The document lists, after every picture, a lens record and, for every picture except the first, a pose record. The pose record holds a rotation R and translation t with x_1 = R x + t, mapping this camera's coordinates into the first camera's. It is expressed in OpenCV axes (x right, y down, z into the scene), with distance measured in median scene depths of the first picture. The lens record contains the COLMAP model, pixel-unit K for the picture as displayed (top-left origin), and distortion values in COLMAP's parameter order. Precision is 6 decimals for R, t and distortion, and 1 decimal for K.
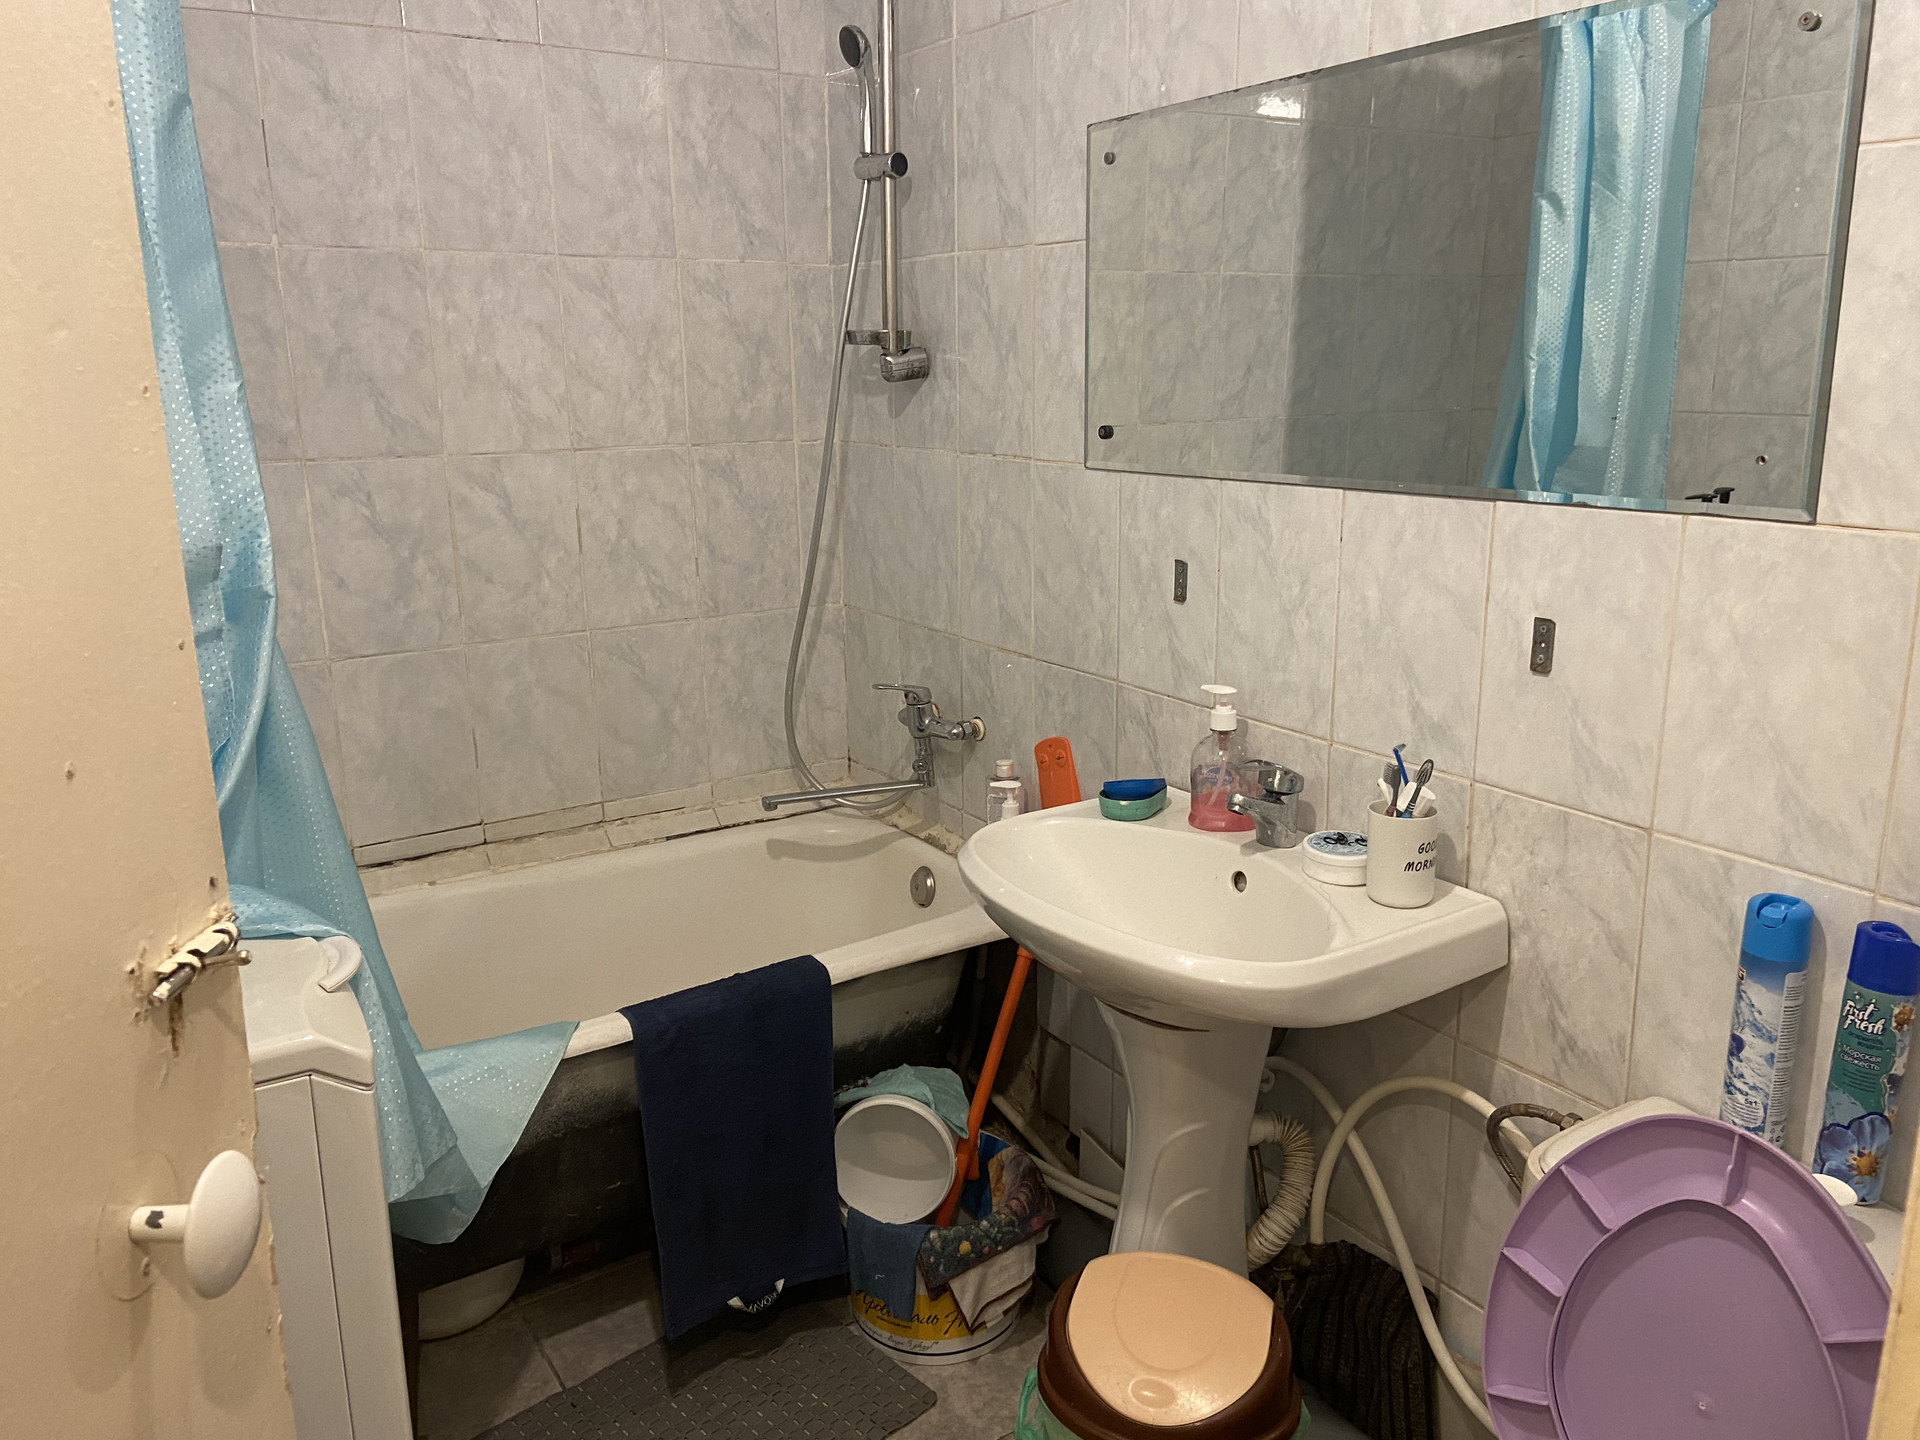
lens RADIAL K [[1458.2, 0, 958.4], [0, 1458.2, 716.2], [0, 0, 1]] dist [0.112085, -0.131681]
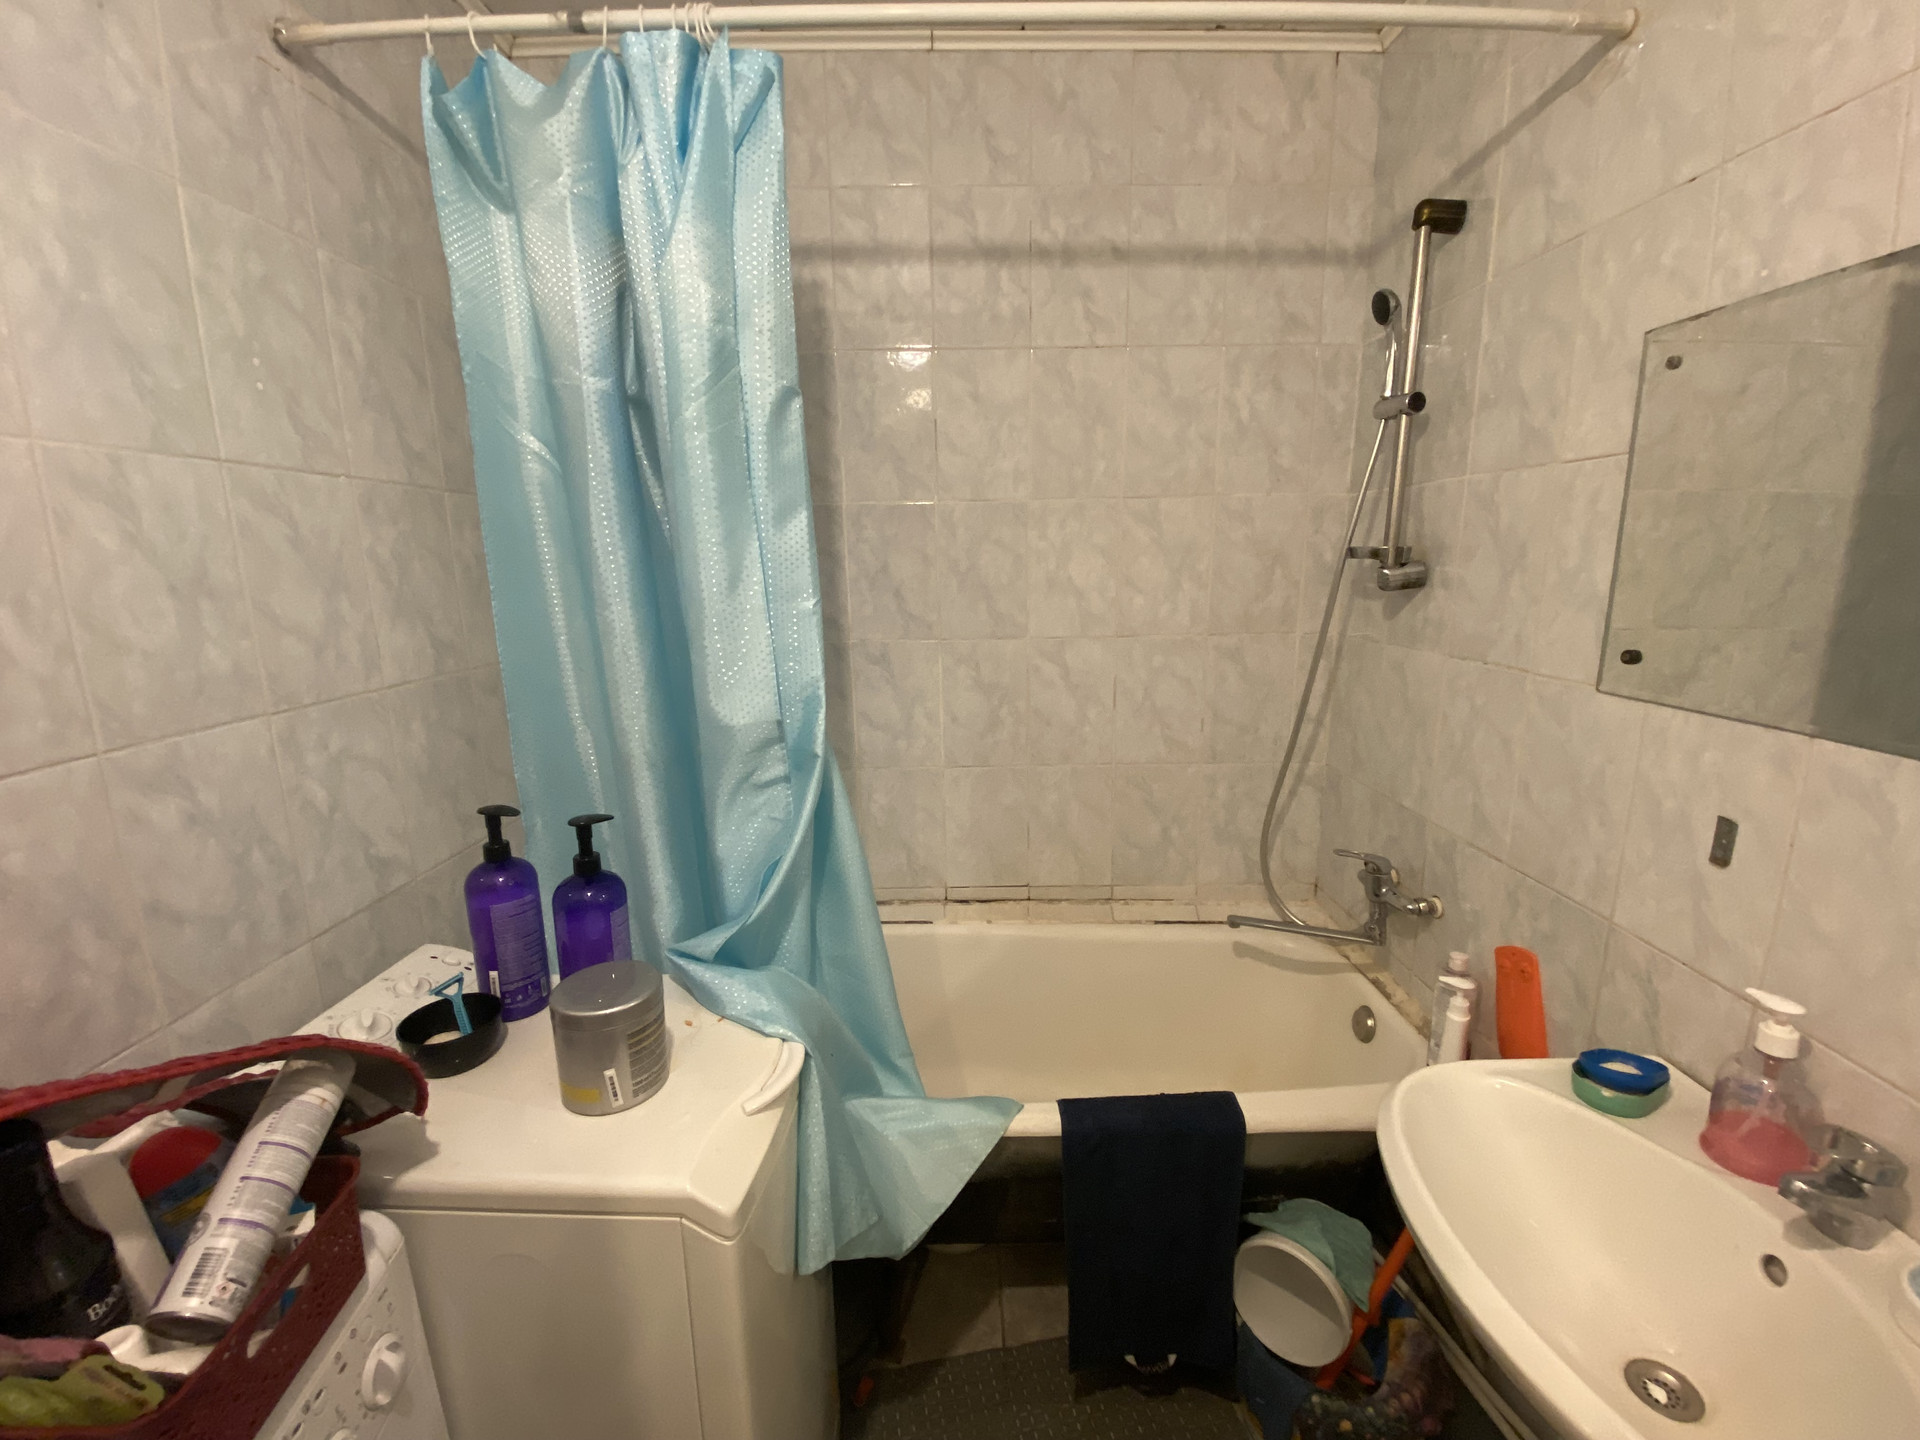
lens RADIAL K [[770.1, 0, 960.0], [0, 770.1, 716.8], [0, 0, 1]] dist [0.031128, -0.026293]
pose [[0.835841, 0.109688, -0.537902, 0.013247], [-0.126032, 0.992005, 0.006448, -0.093403], [0.534308, 0.062403, 0.842983, 0.321200]]
